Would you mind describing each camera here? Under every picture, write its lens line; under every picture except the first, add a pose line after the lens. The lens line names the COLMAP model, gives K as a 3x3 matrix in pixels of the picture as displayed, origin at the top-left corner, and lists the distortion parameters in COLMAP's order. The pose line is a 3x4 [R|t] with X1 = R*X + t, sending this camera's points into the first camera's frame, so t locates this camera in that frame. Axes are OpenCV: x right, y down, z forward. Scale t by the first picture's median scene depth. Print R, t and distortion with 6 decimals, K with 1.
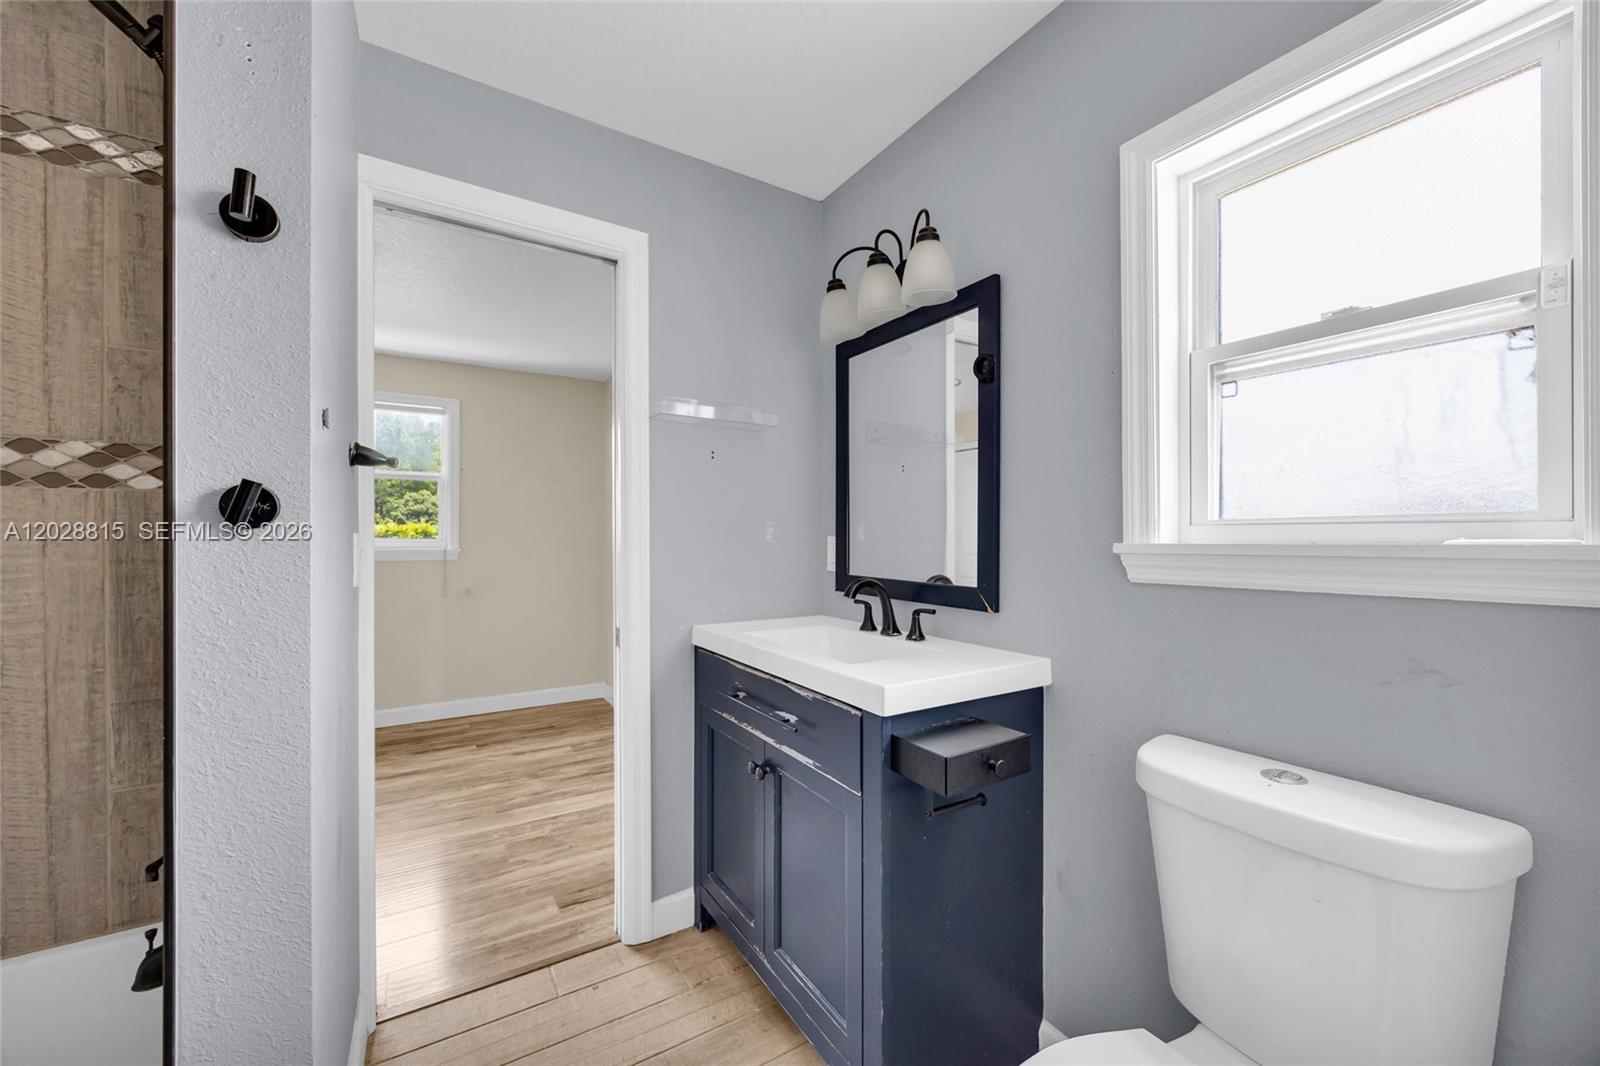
lens RADIAL K [[618.1, 0, 806.7], [0, 618.1, 538.2], [0, 0, 1]] dist [-0.002271, 0.000006]
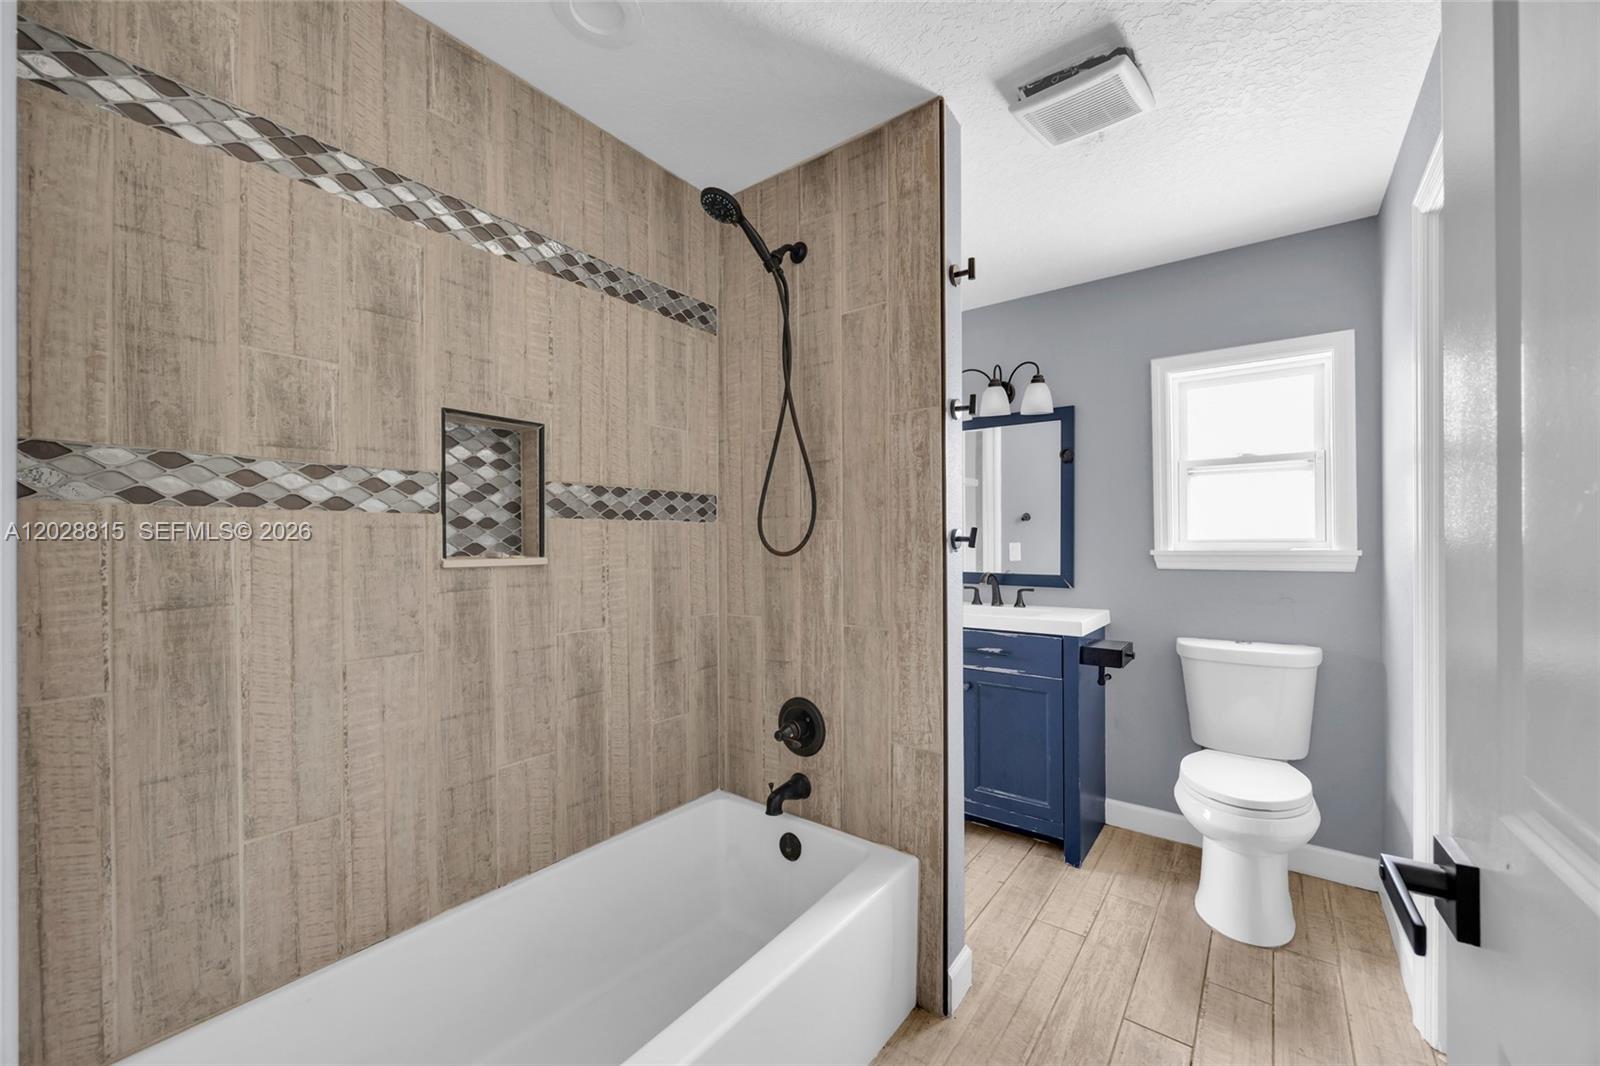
lens RADIAL K [[618.1, 0, 806.7], [0, 618.1, 538.2], [0, 0, 1]] dist [-0.002271, 0.000006]
pose [[0.935187, -0.002706, 0.354145, -1.321362], [0.004993, 0.999972, -0.005546, -0.027169], [-0.354120, 0.006954, 0.935174, -0.535732]]
